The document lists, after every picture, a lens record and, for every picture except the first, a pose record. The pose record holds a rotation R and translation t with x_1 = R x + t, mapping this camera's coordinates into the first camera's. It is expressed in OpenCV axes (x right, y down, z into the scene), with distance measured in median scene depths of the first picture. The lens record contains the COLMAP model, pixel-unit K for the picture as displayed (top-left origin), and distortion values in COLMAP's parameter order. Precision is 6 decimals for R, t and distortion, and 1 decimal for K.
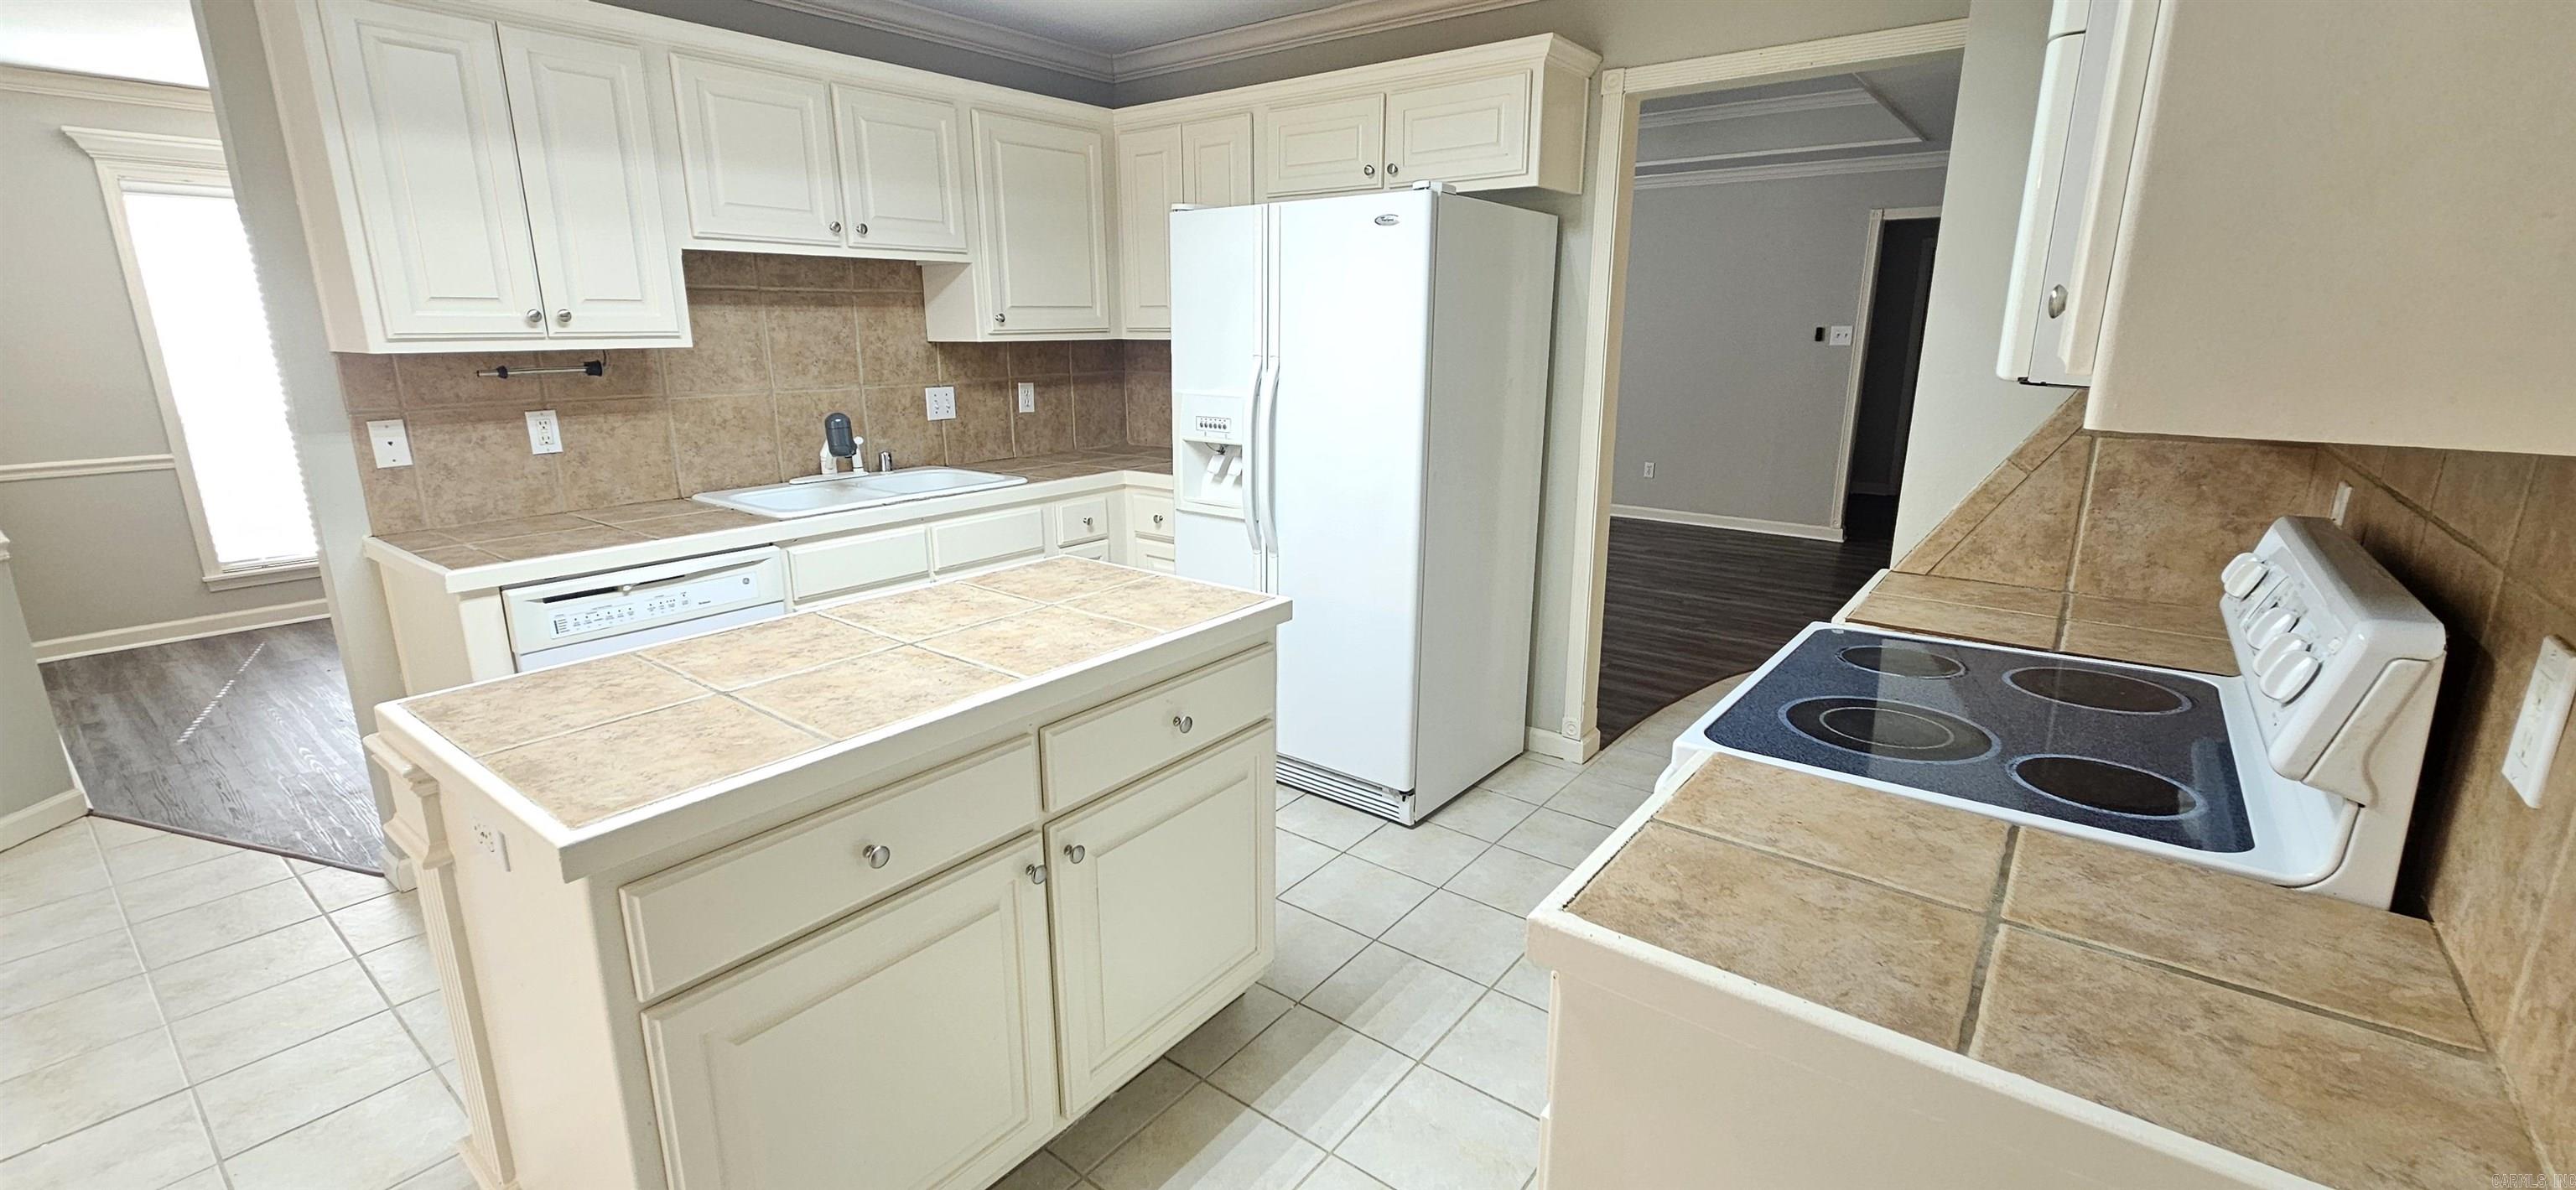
lens RADIAL K [[1058.2, 0, 1279.4], [0, 1058.2, 590.3], [0, 0, 1]] dist [0.006896, -0.001198]
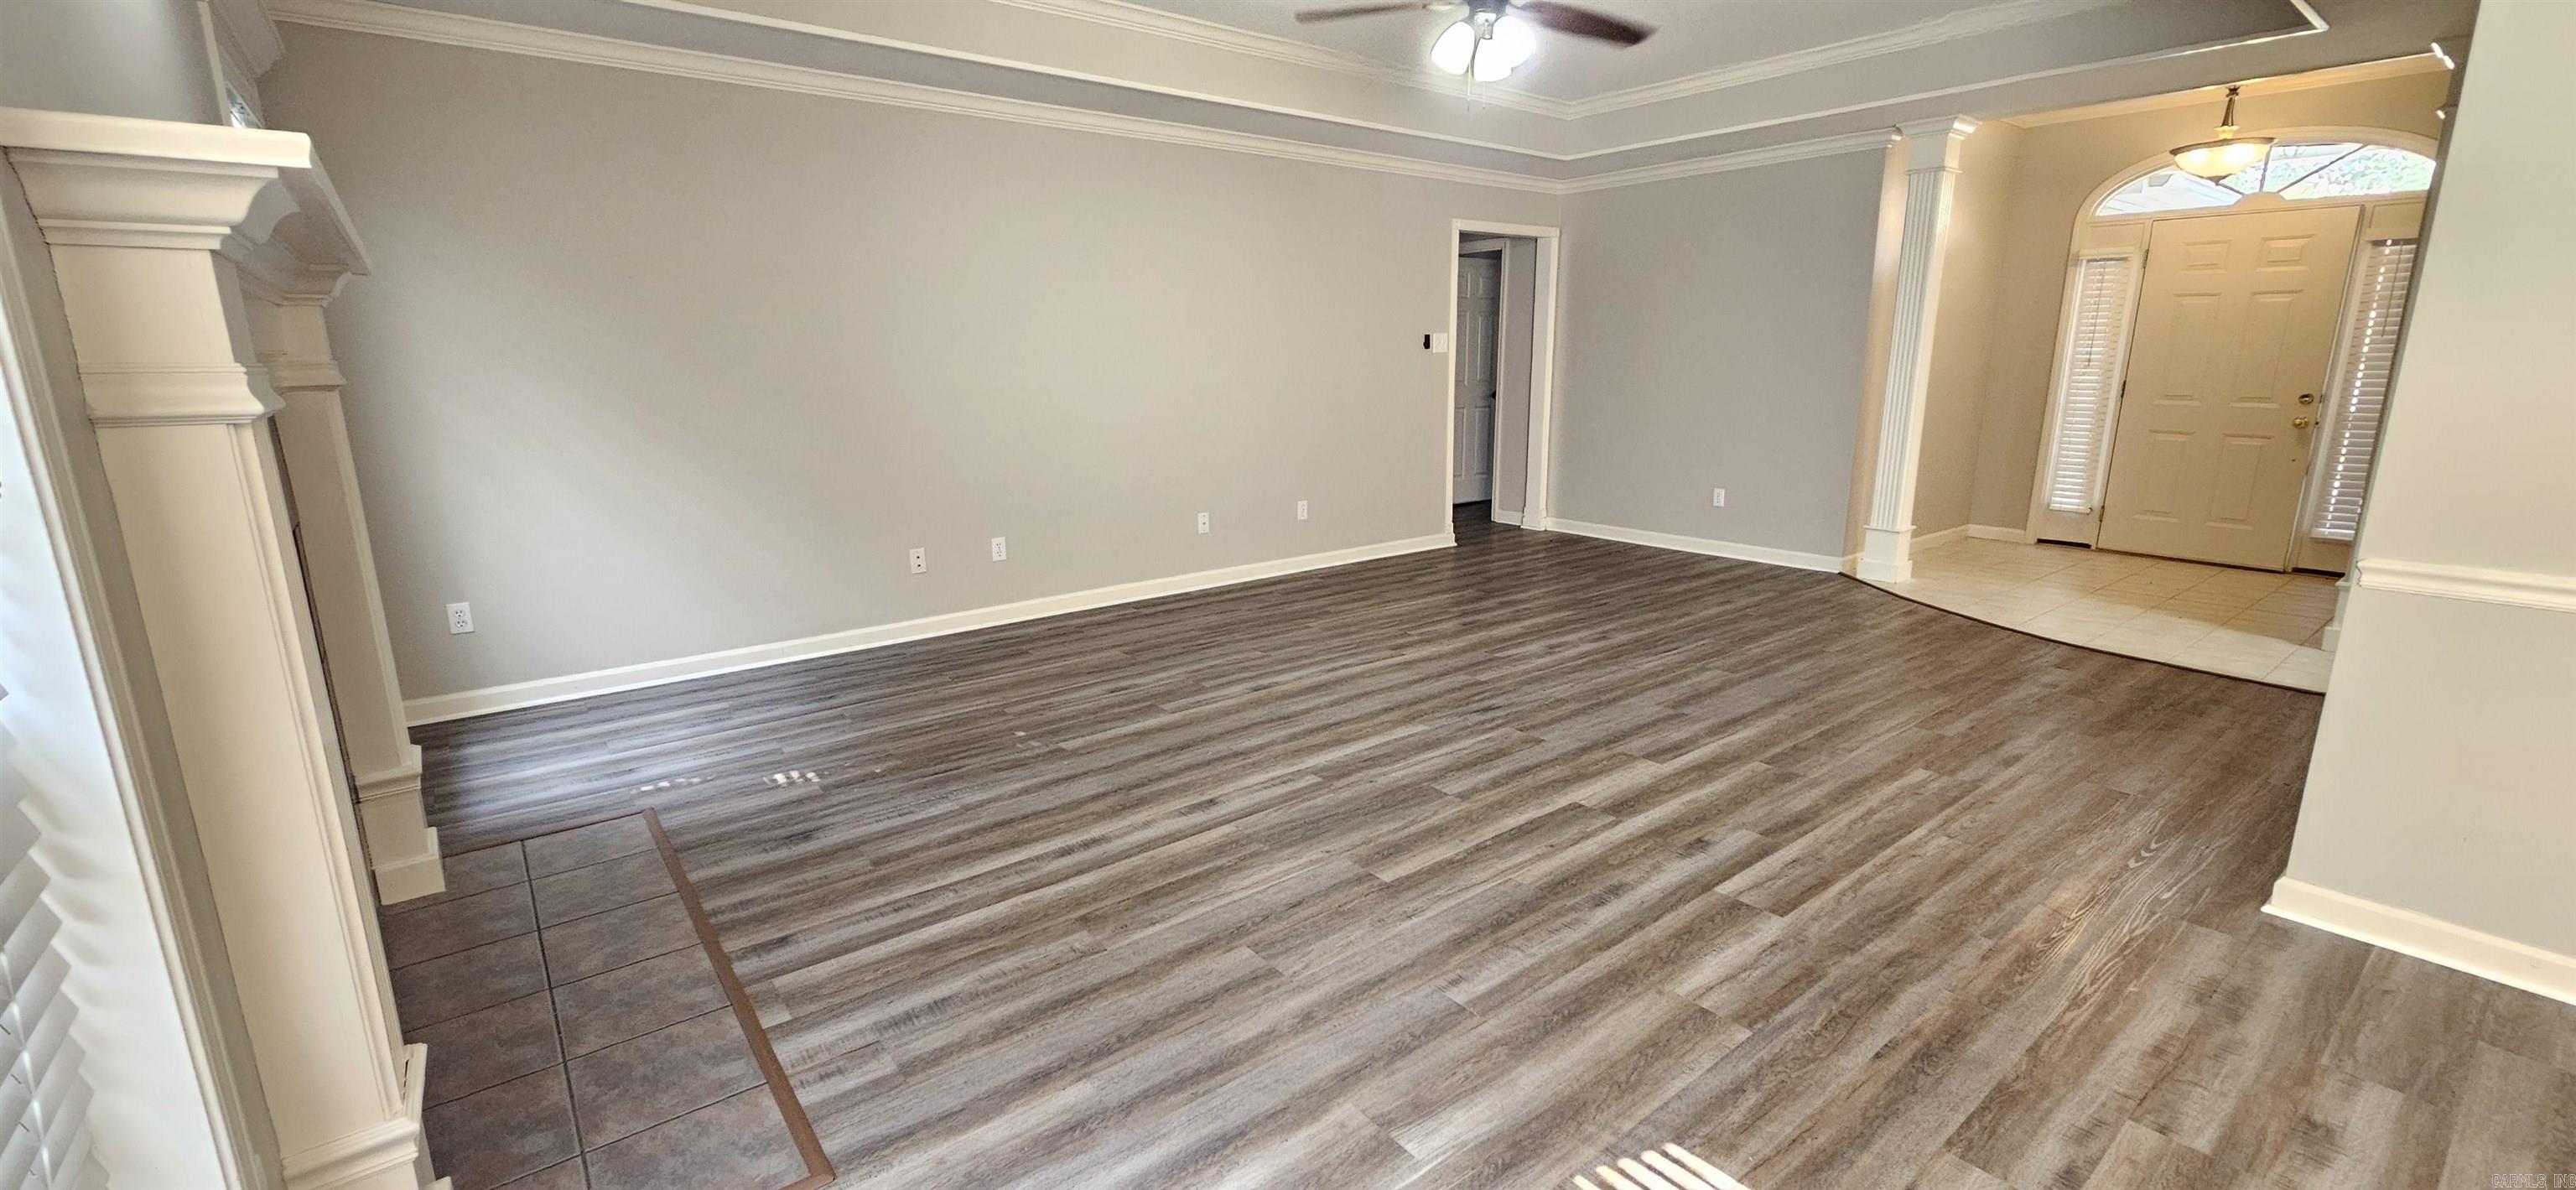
lens RADIAL K [[1058.2, 0, 1291.5], [0, 1058.2, 582.8], [0, 0, 1]] dist [0.006896, -0.001198]
pose [[0.225921, -0.214787, 0.950172, -1.186372], [0.246470, 0.956257, 0.157560, -0.522067], [-0.942450, 0.198593, 0.268978, 2.201461]]
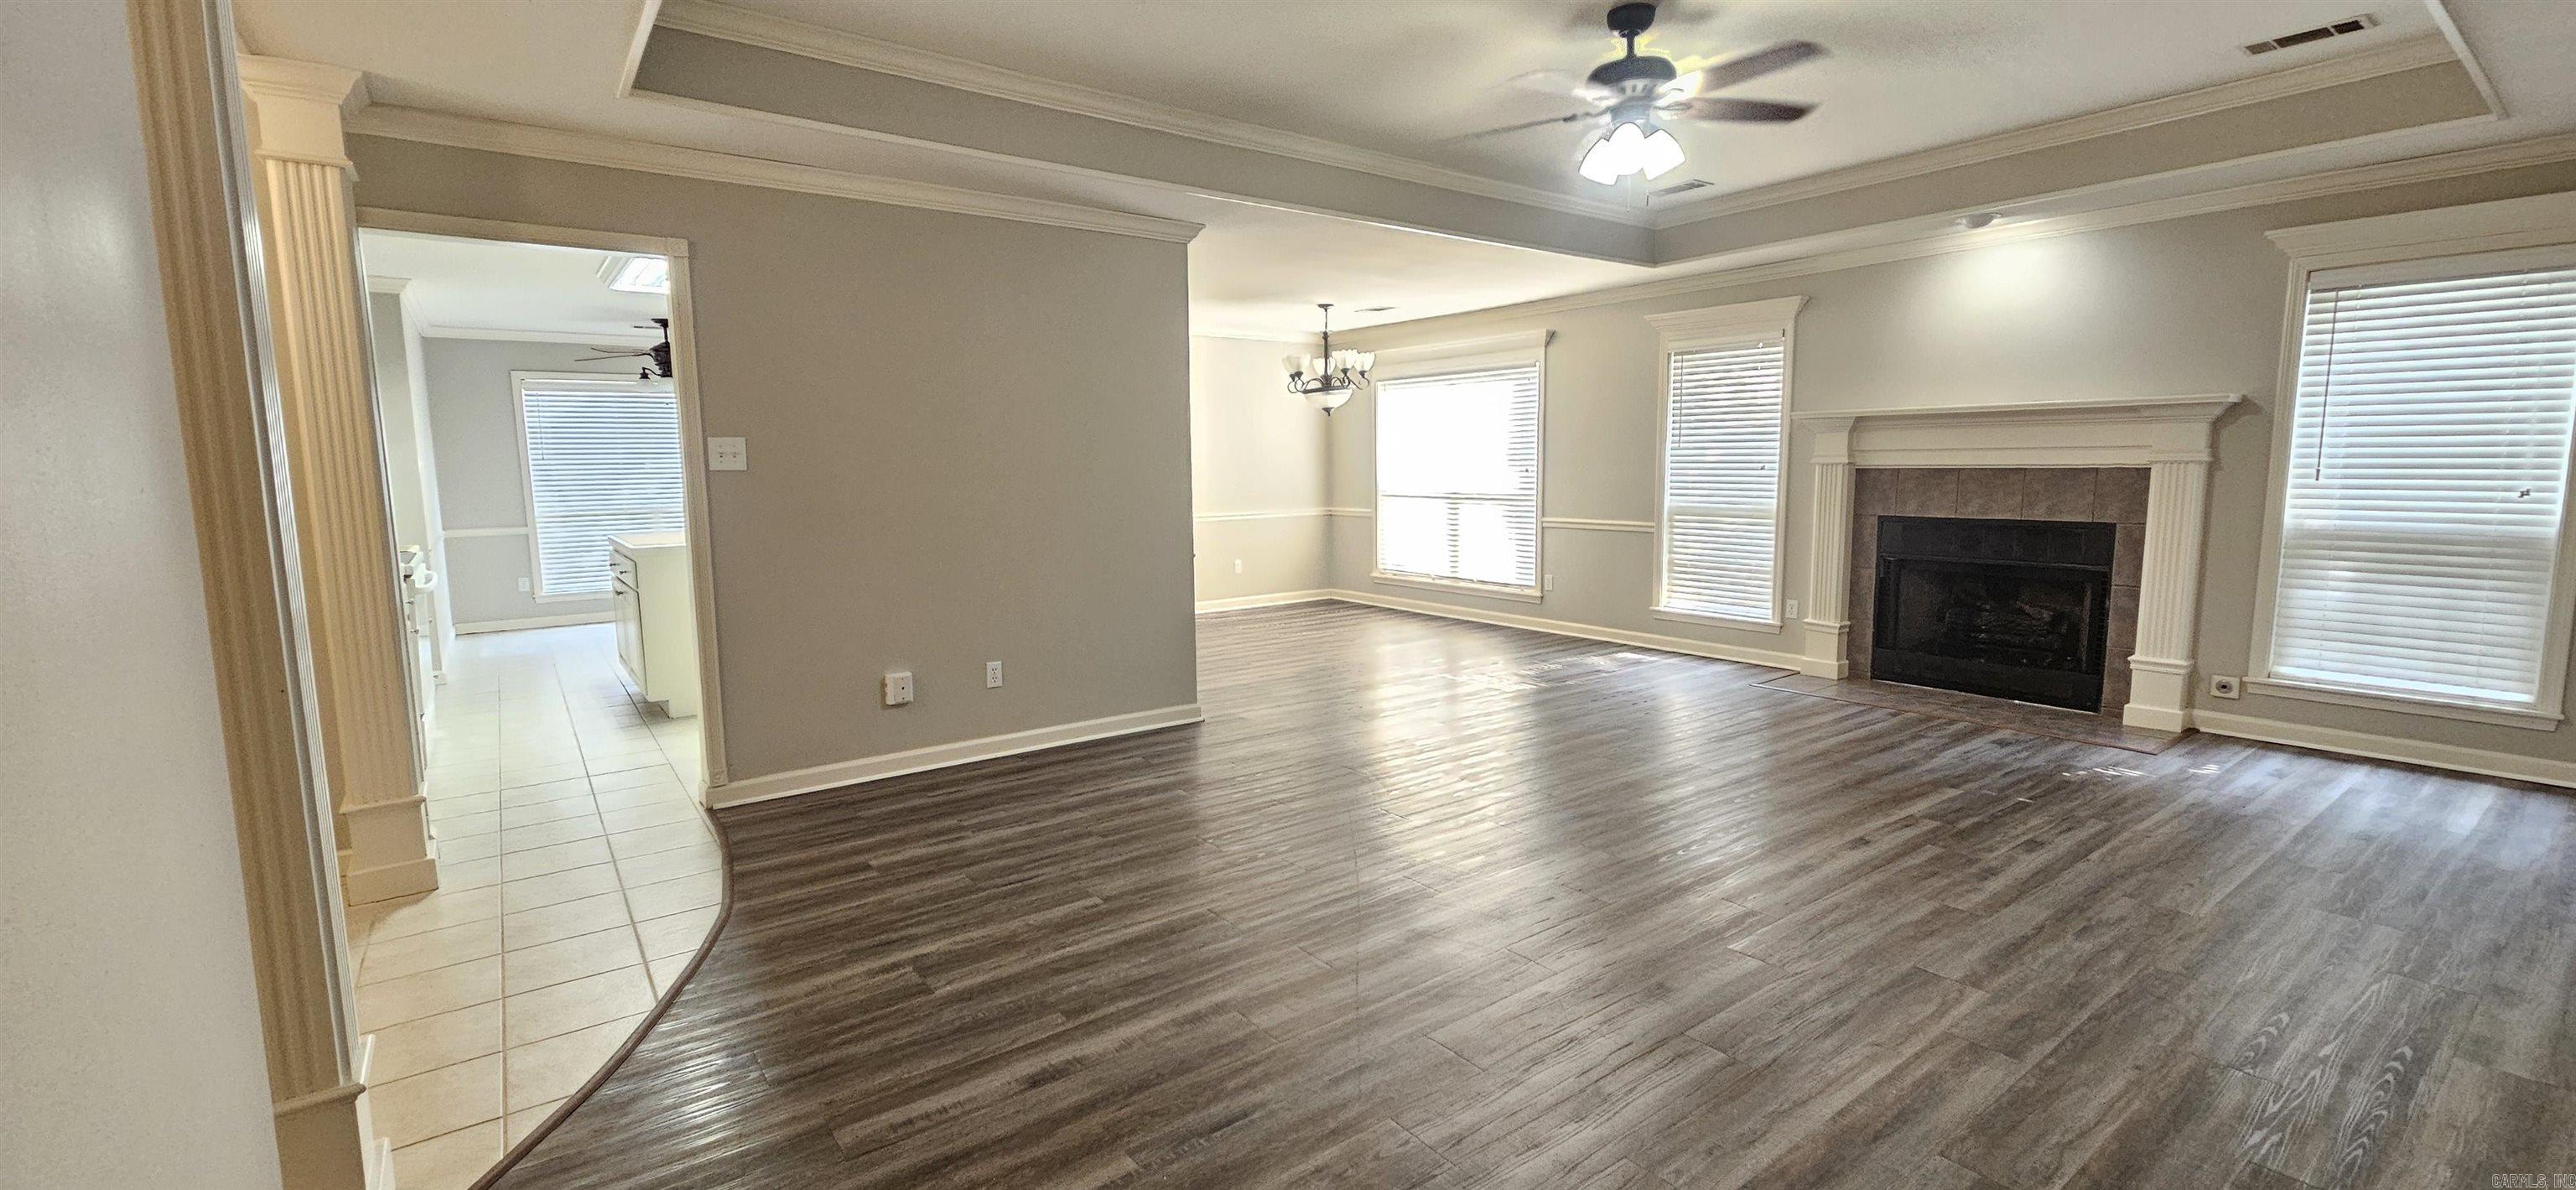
lens RADIAL K [[1058.2, 0, 1283.2], [0, 1058.2, 601.2], [0, 0, 1]] dist [0.006896, -0.001198]
pose [[-0.263565, 0.128941, -0.955985, 1.497829], [-0.223943, 0.955772, 0.190653, -0.519269], [0.938287, 0.264336, -0.223033, 2.232040]]
